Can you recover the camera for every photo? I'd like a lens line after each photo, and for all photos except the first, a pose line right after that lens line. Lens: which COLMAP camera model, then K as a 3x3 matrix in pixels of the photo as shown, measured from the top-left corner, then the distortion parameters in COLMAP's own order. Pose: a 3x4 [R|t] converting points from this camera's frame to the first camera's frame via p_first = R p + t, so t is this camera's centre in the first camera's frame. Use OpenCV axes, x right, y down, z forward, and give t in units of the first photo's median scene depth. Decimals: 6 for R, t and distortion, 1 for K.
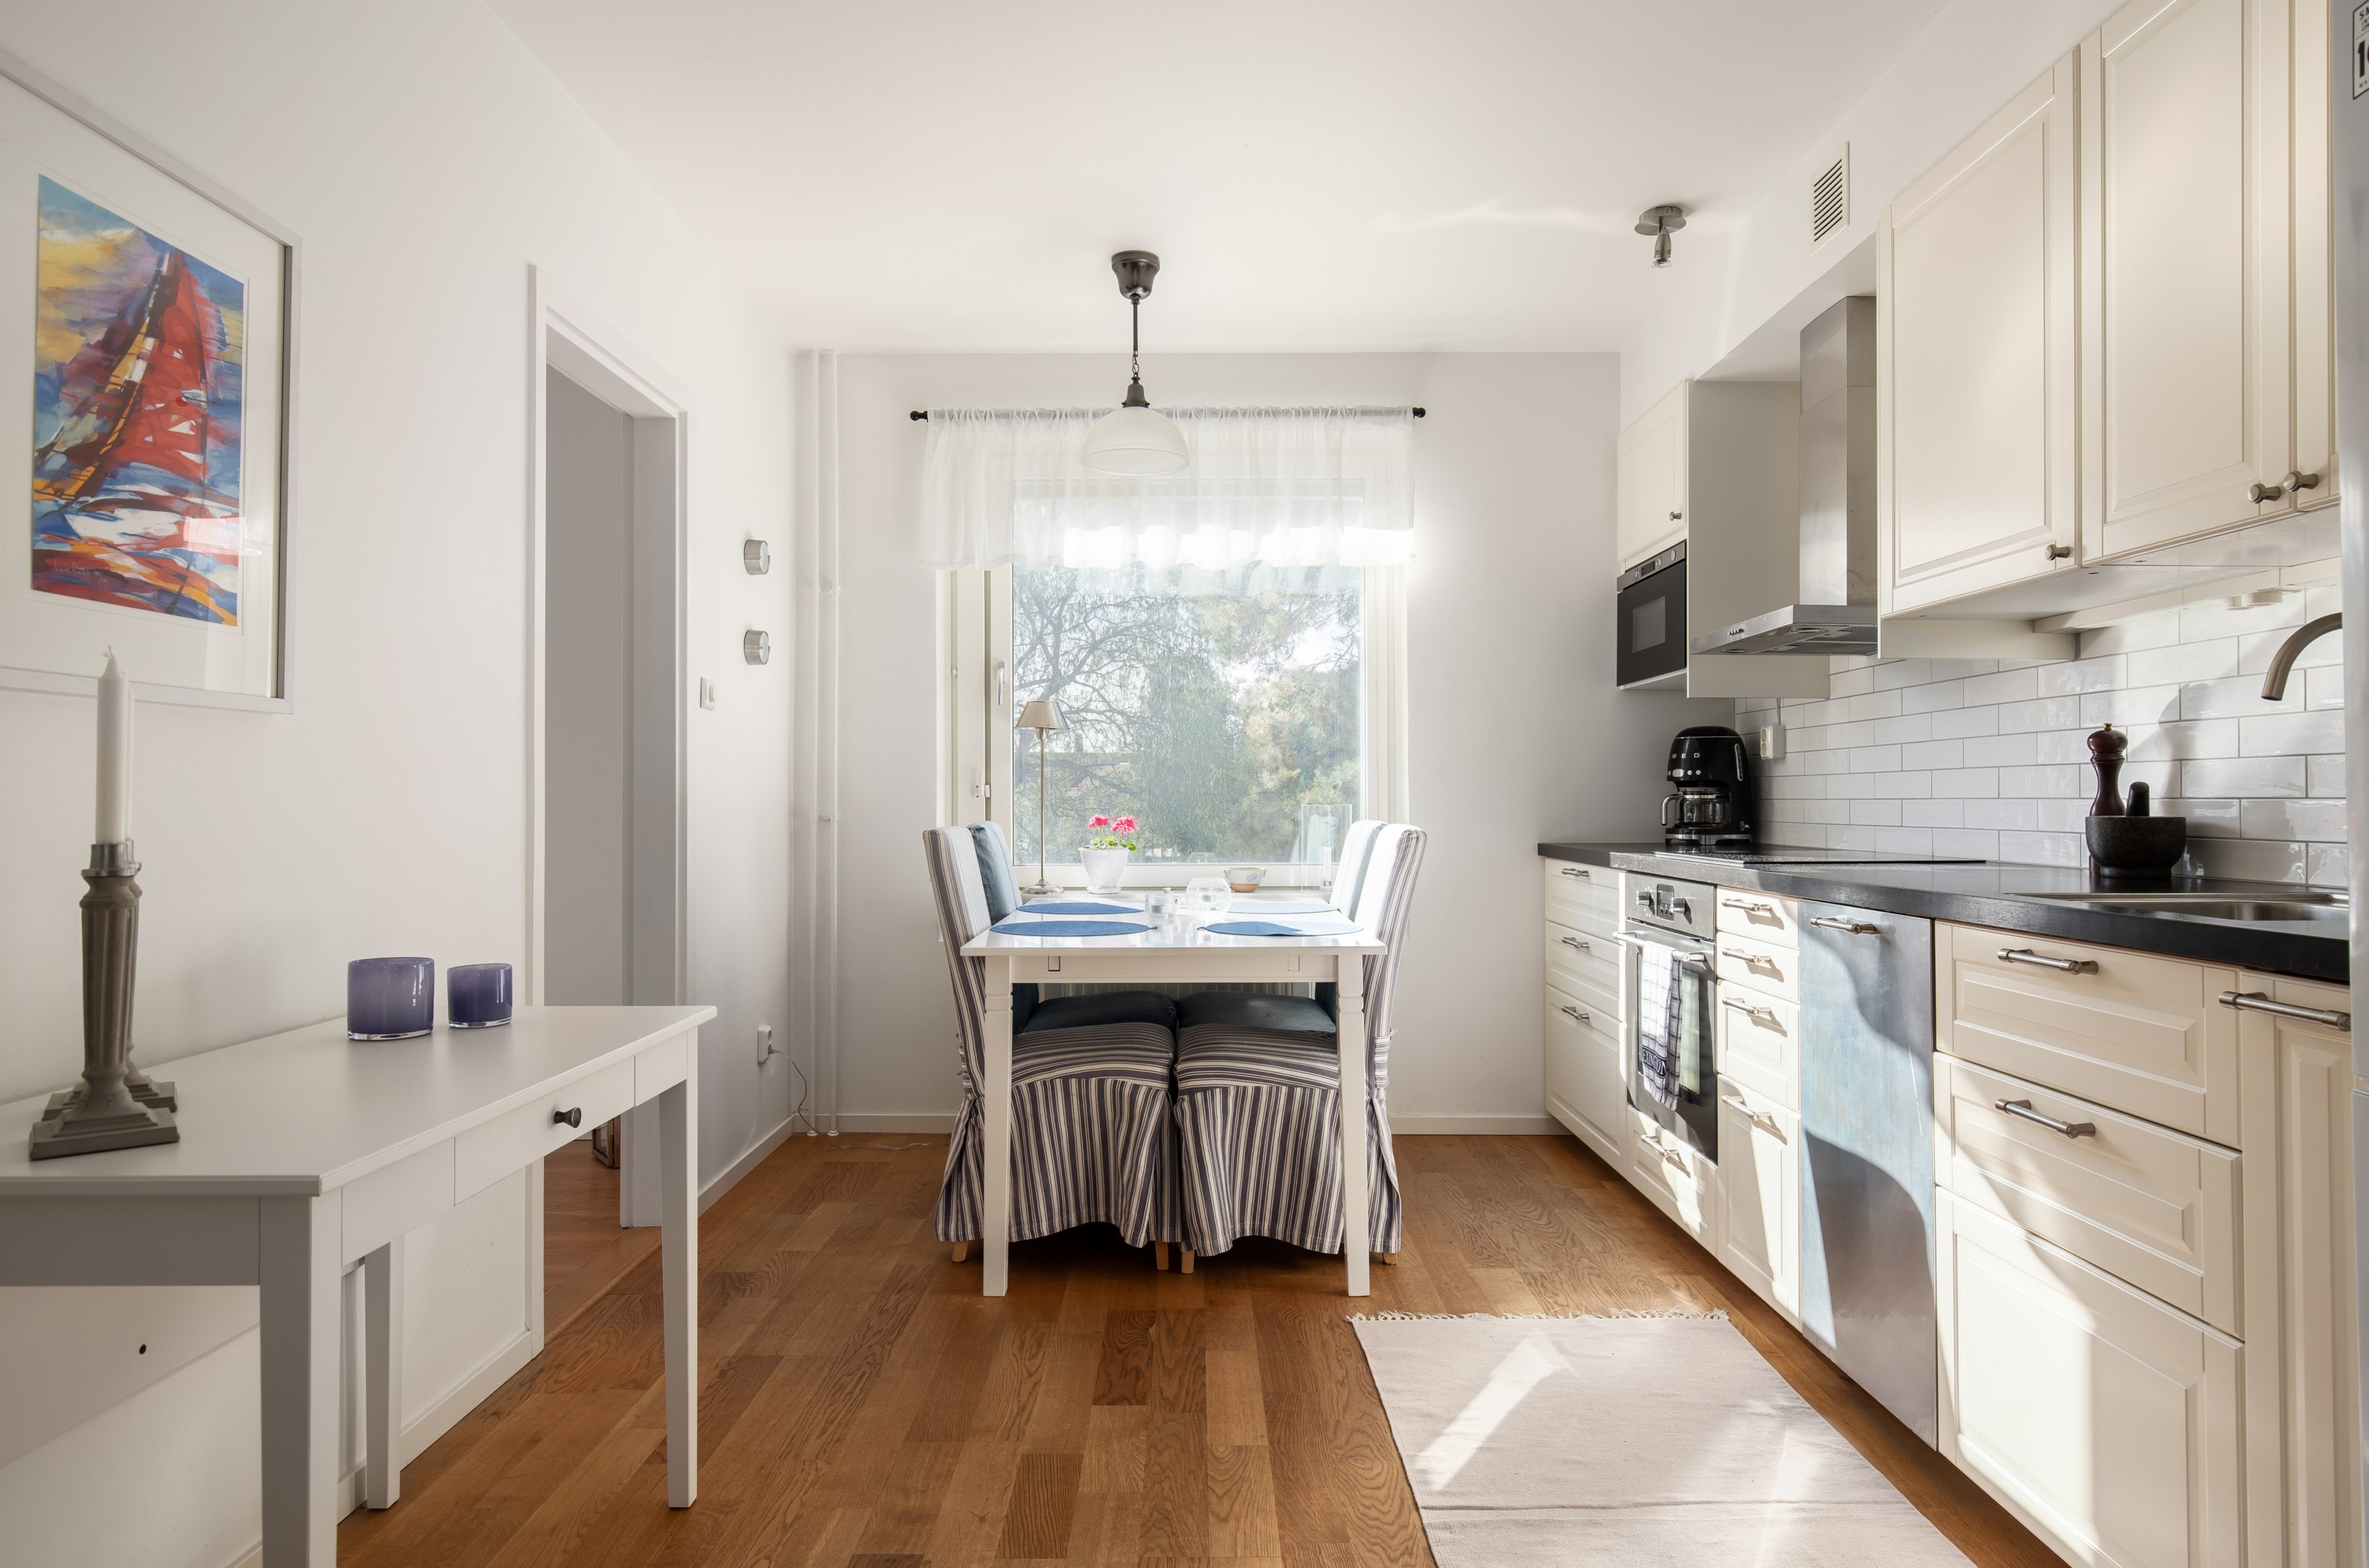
lens RADIAL K [[1368.2, 0, 1198.2], [0, 1368.2, 785.4], [0, 0, 1]] dist [-0.004024, 0.010506]
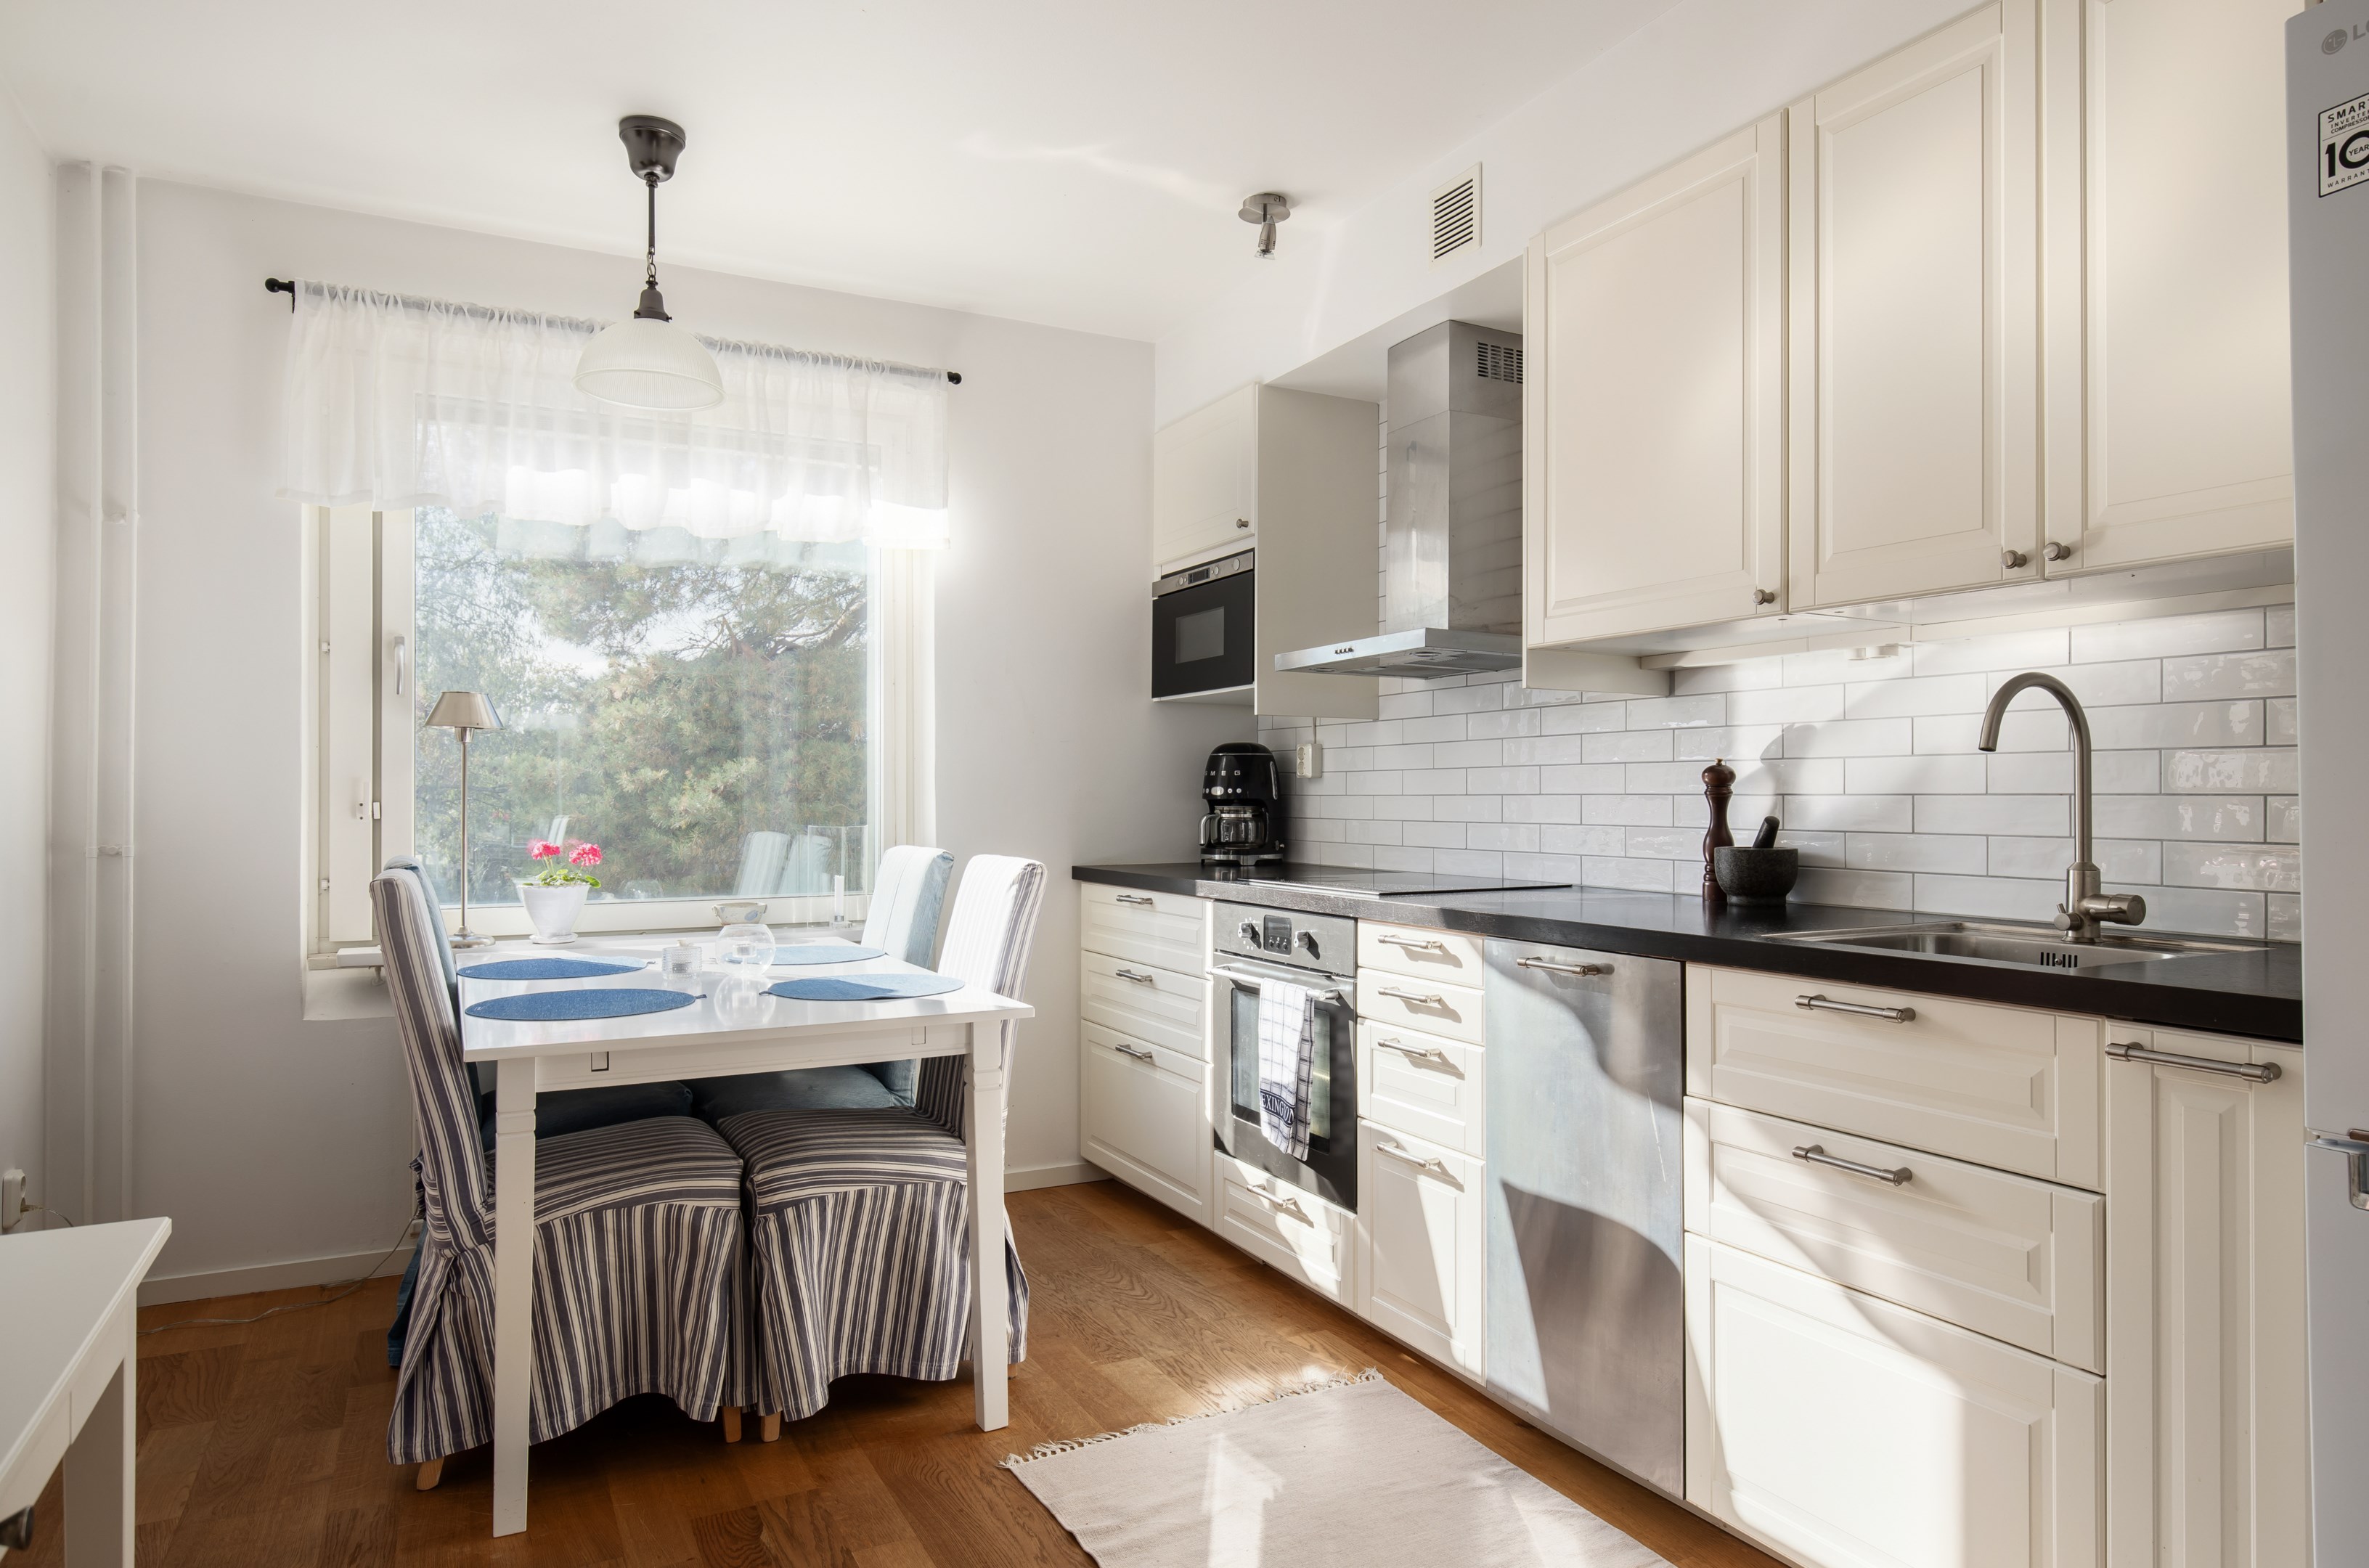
lens RADIAL K [[1406.8, 0, 1184.7], [0, 1406.8, 787.9], [0, 0, 1]] dist [-0.004590, 0.002378]
pose [[0.887264, 0.003942, 0.461246, -0.166963], [-0.006132, 0.999976, 0.003249, -0.019099], [-0.461222, -0.005711, 0.887267, 0.179880]]
